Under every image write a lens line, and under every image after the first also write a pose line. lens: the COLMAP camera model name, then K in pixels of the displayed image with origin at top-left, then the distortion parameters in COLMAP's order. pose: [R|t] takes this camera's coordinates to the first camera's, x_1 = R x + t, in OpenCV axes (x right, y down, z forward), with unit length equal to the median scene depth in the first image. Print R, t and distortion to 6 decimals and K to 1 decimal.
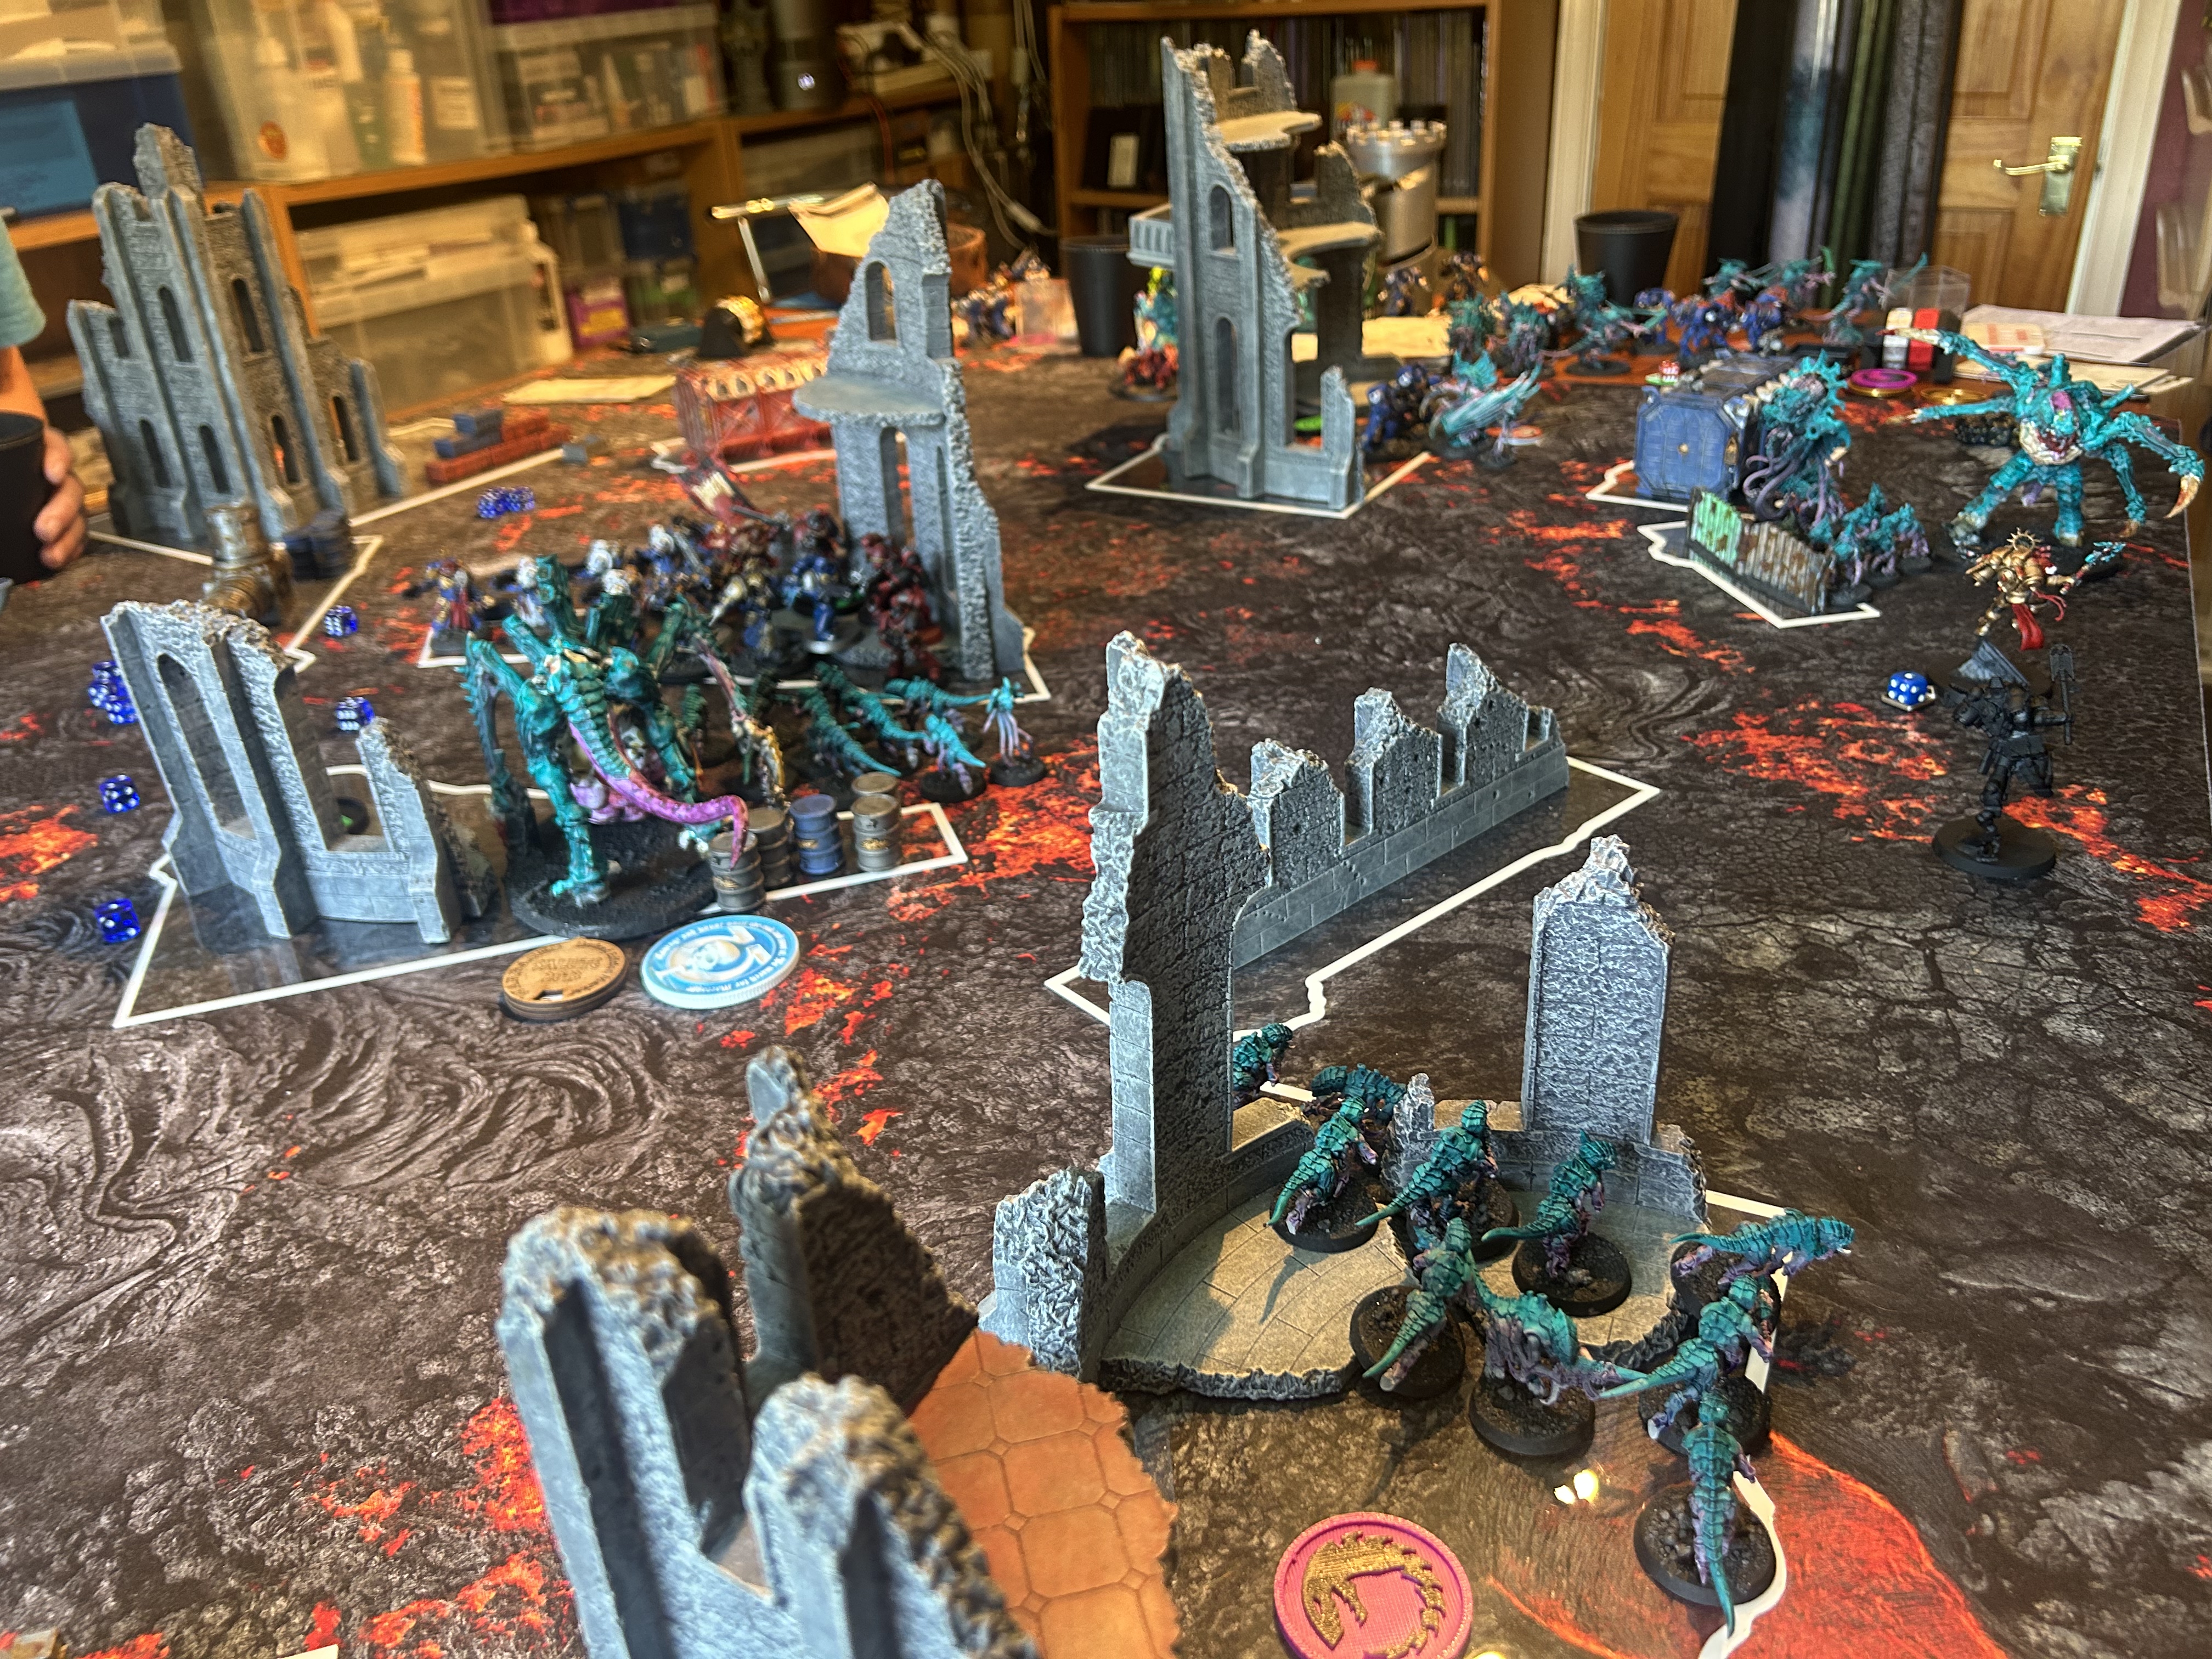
lens RADIAL K [[1690.7, 0, 1099.5], [0, 1690.7, 824.2], [0, 0, 1]] dist [0.011639, -0.036068]
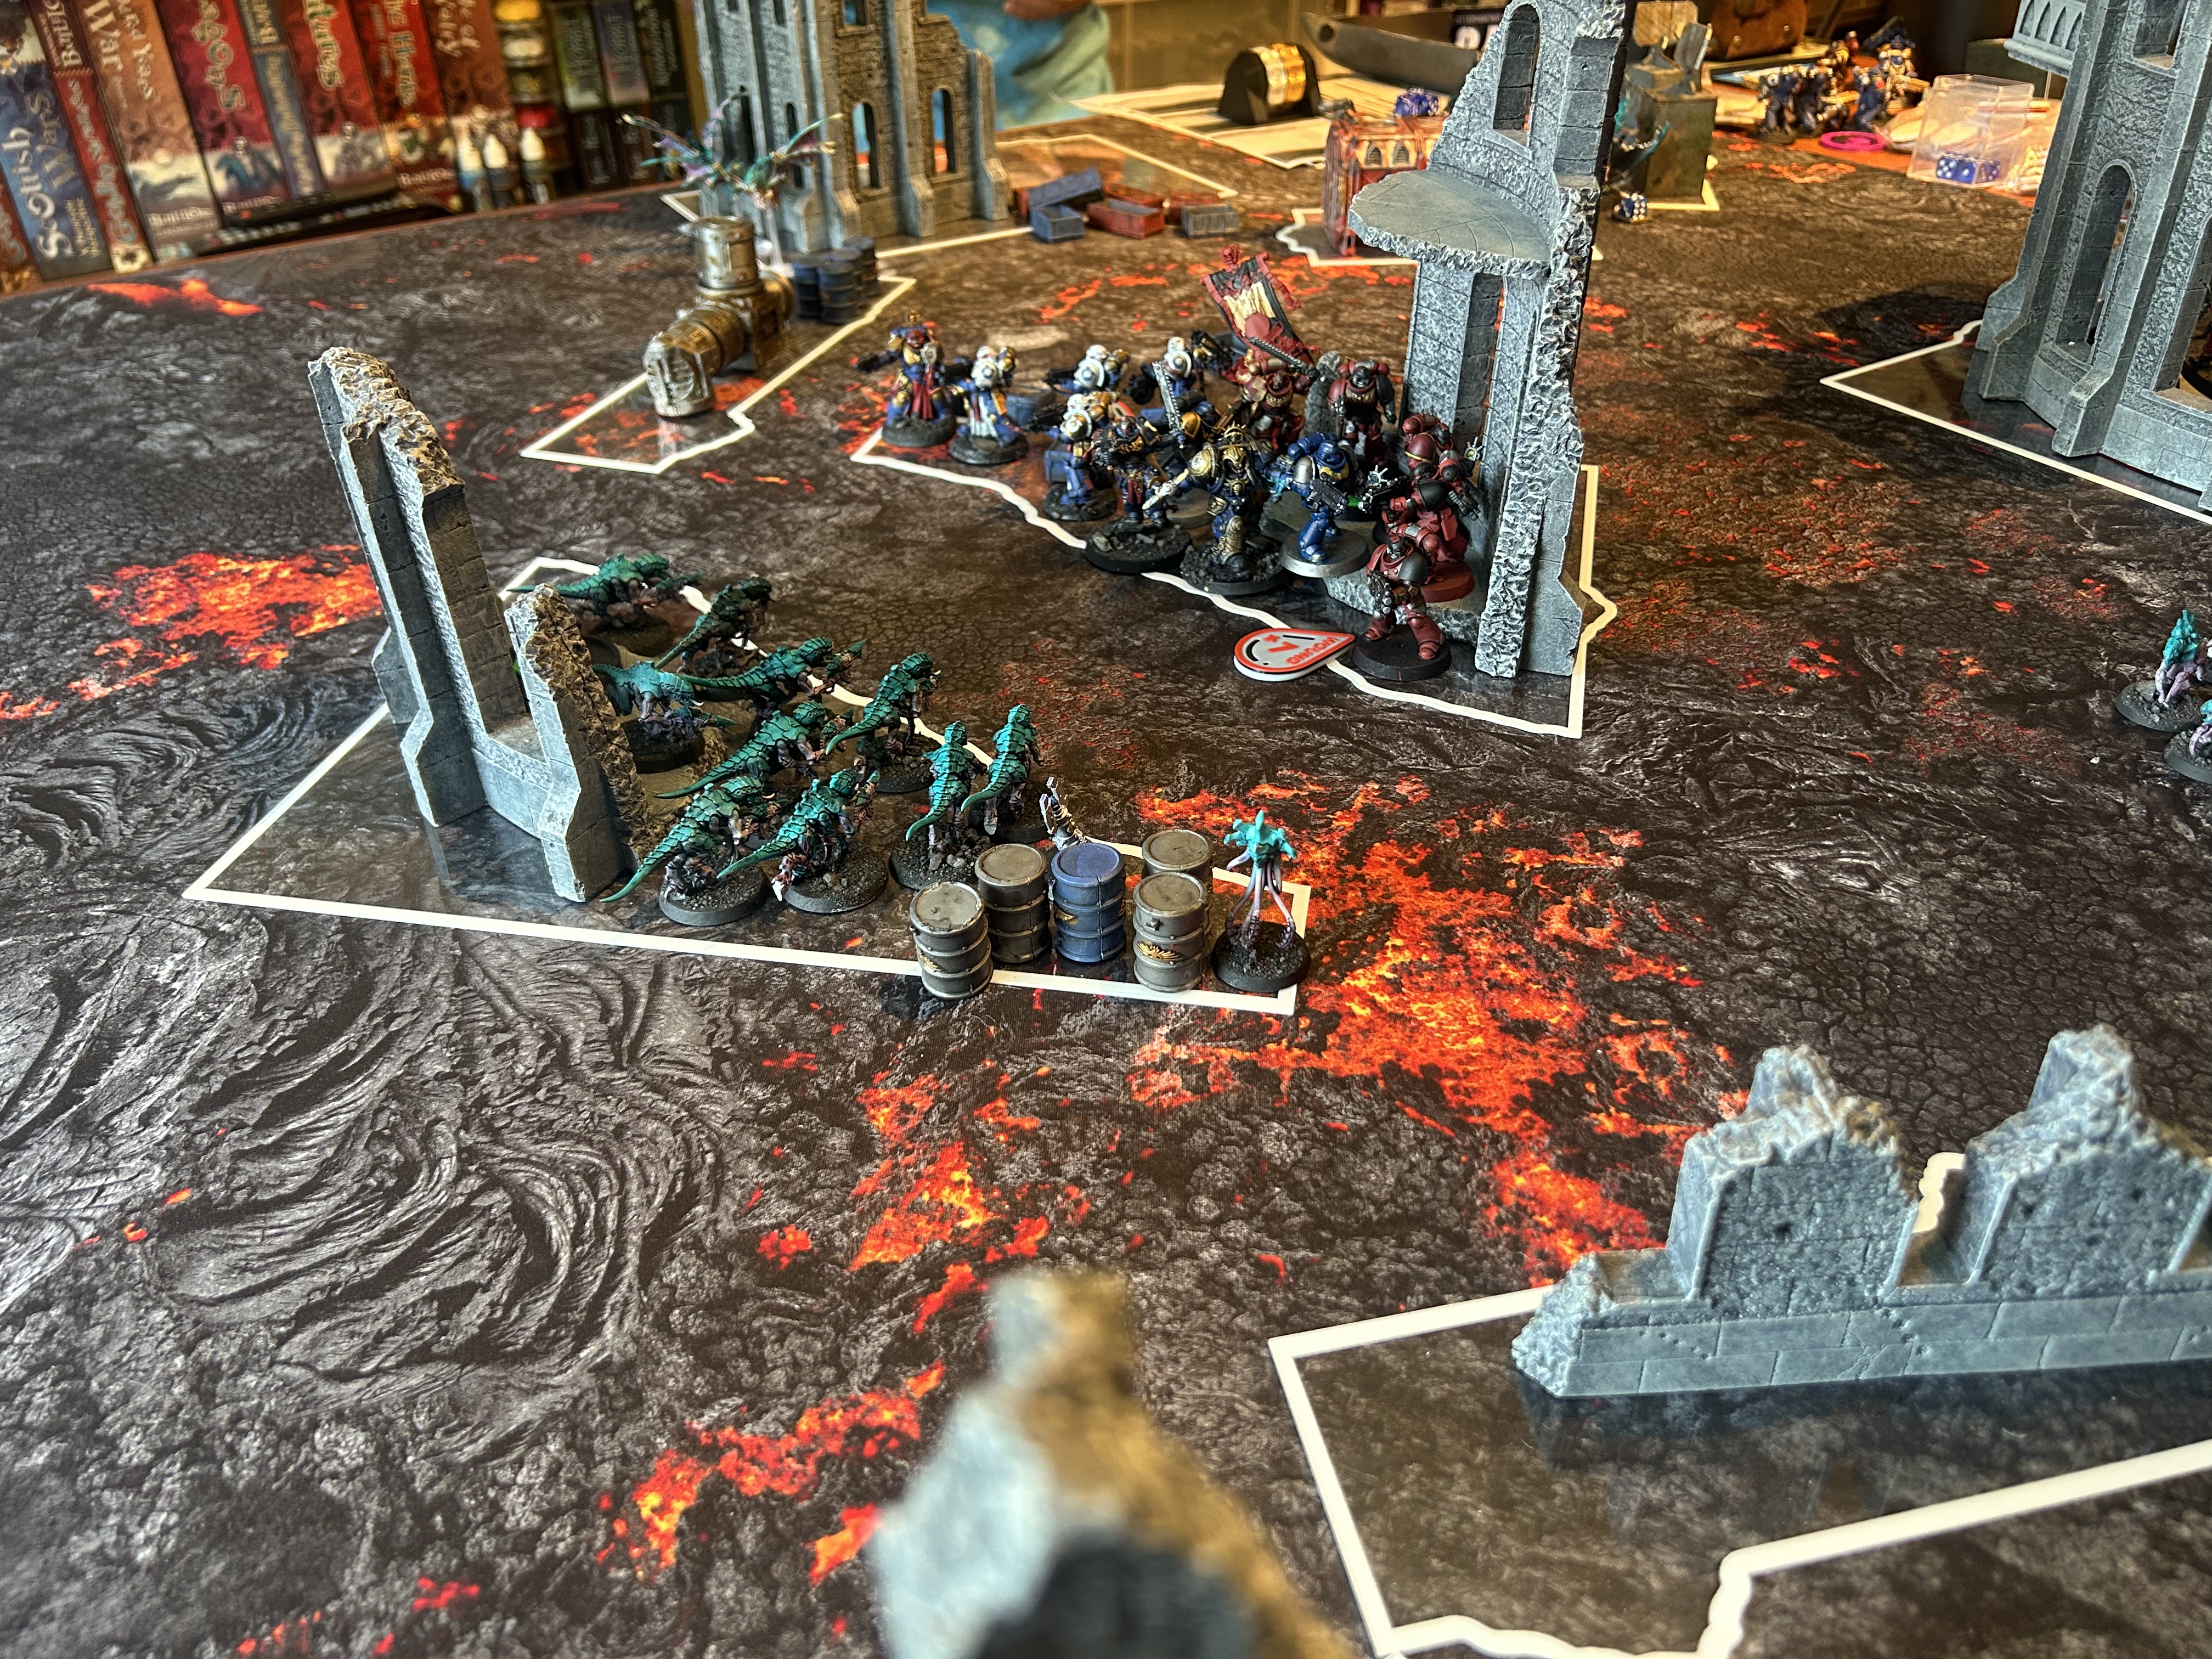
lens RADIAL K [[1685.5, 0, 1110.8], [0, 1685.5, 828.4], [0, 0, 1]] dist [0.030340, -0.042203]
pose [[0.883843, 0.297559, -0.360944, 0.026361], [-0.242637, 0.951308, 0.190104, -0.058663], [0.399936, -0.080444, 0.913006, 0.162145]]
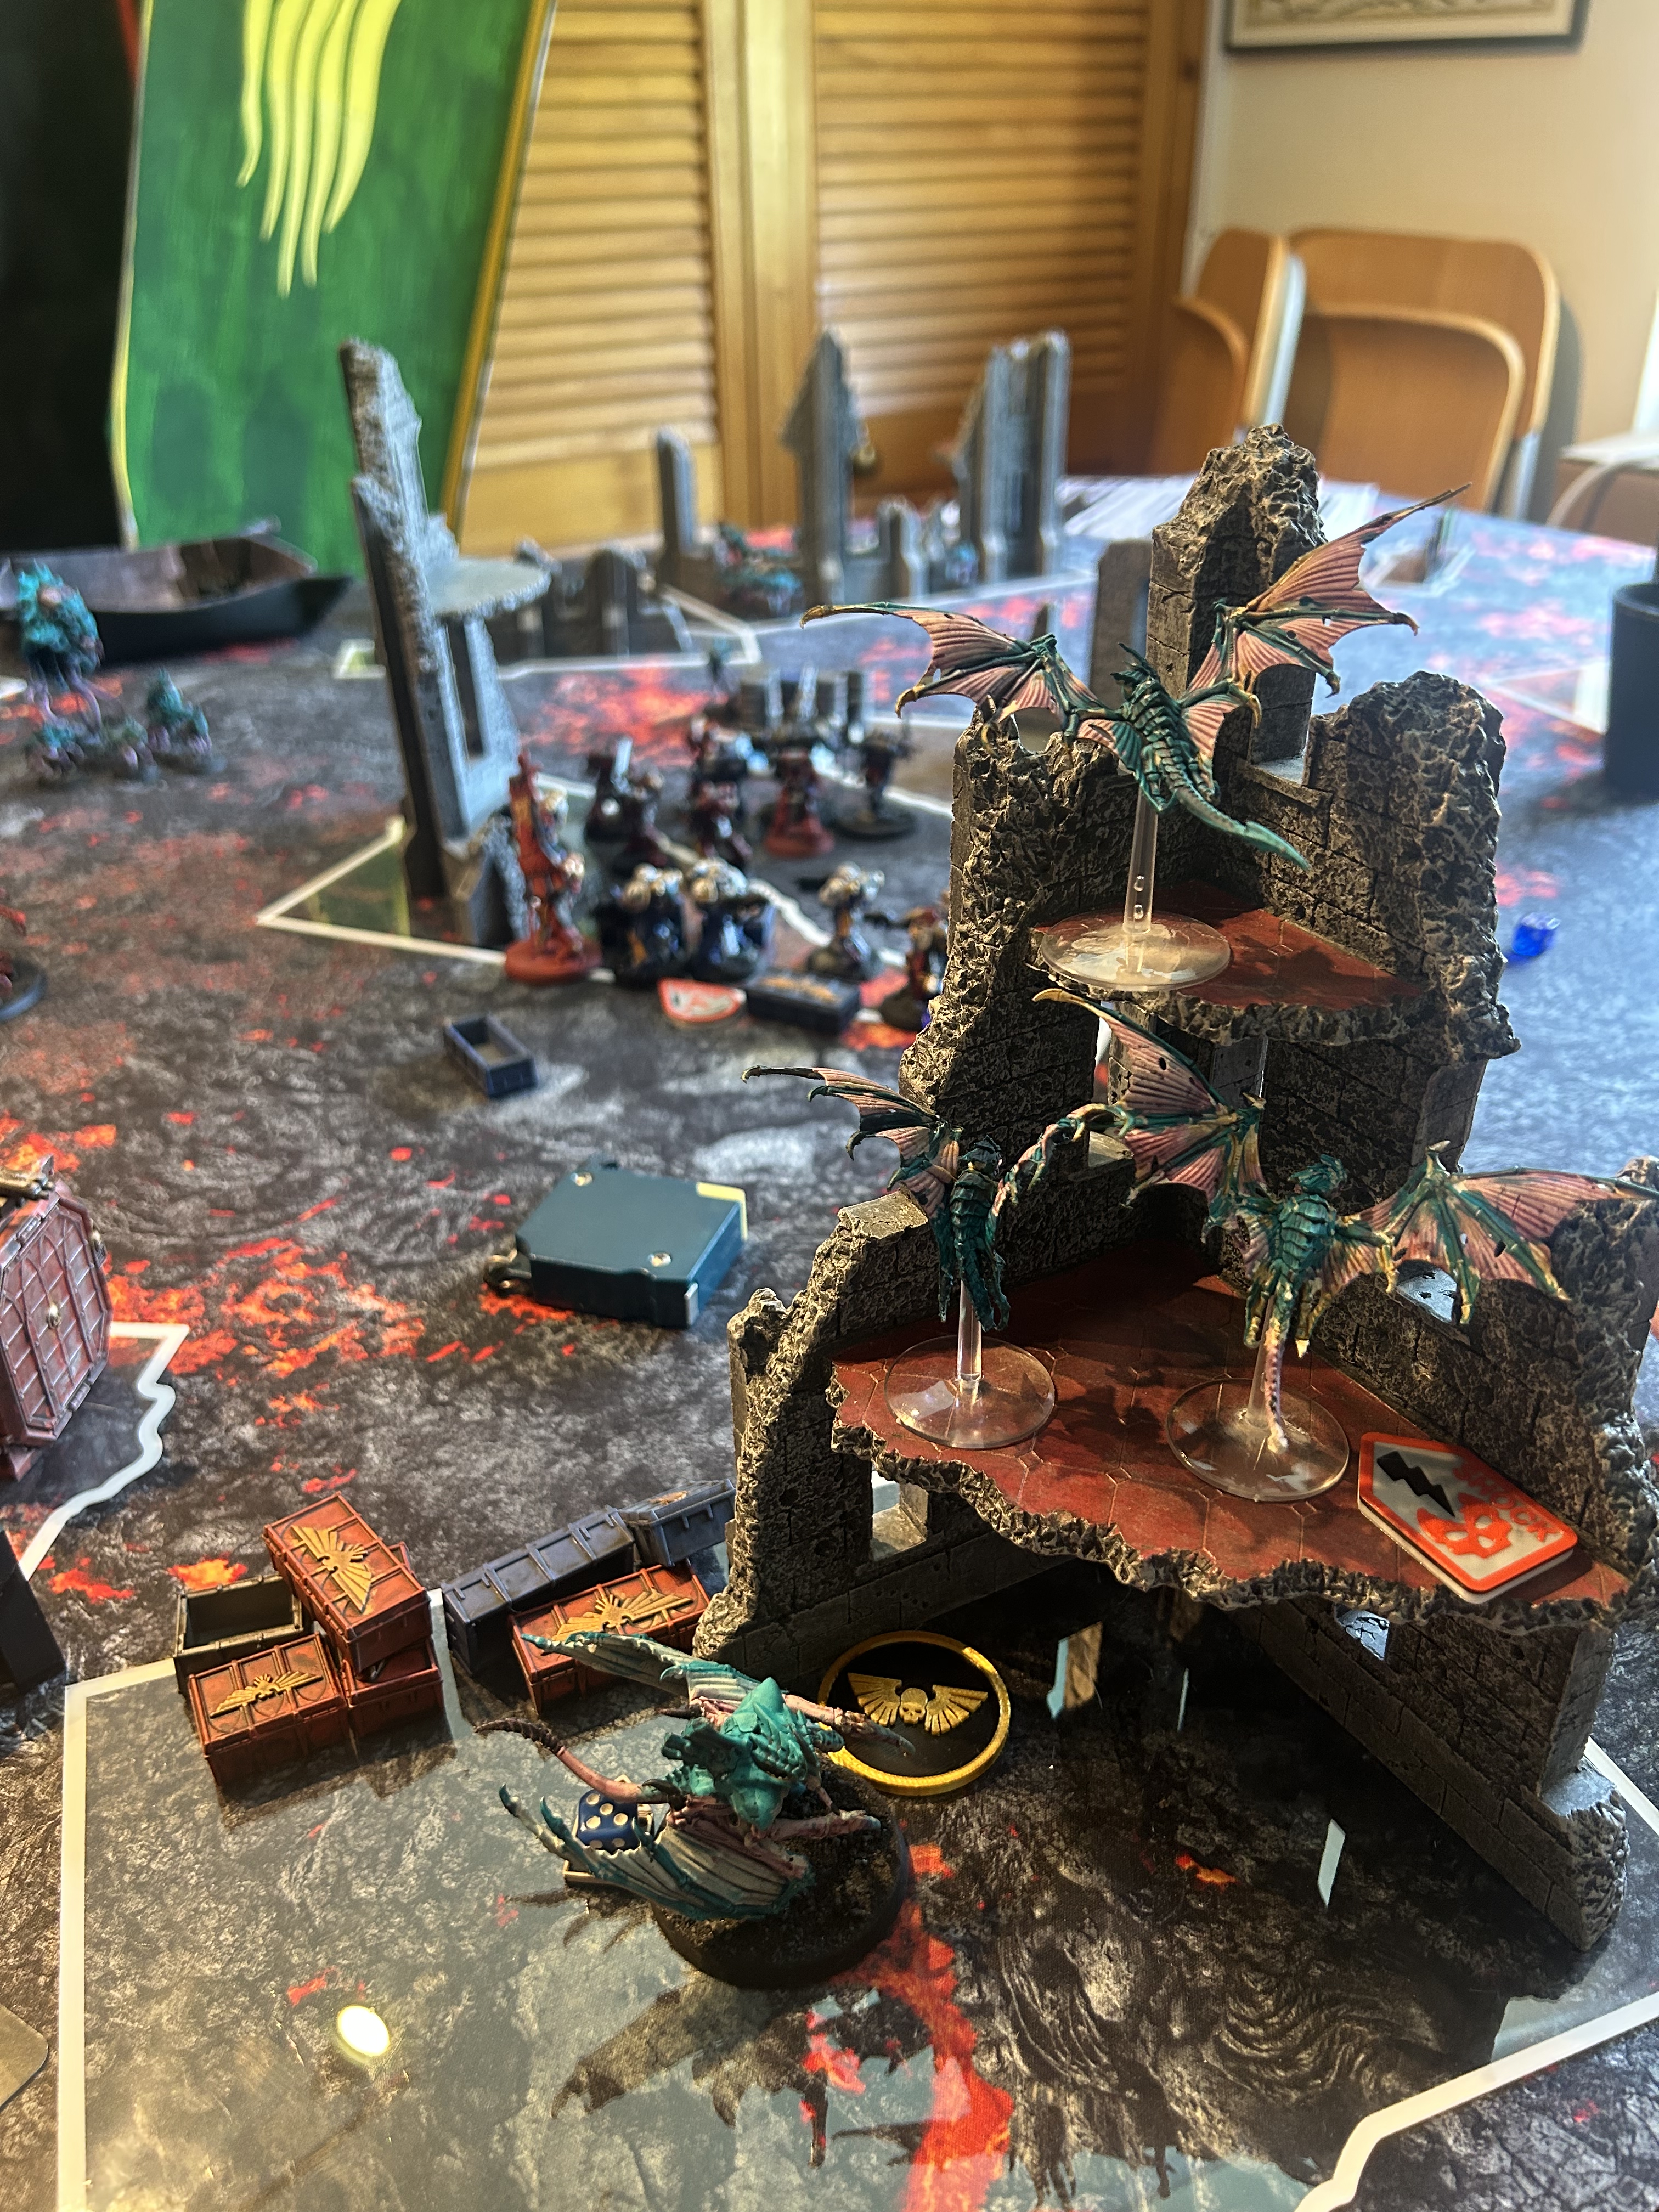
lens RADIAL K [[1690.7, 0, 829.5], [0, 1690.7, 1106.0], [0, 0, 1]] dist [0.011639, -0.036068]
pose [[-0.837054, -0.215014, 0.503101, -0.400886], [0.308587, 0.573786, 0.758646, -0.354473], [-0.451792, 0.790278, -0.413939, 0.744391]]
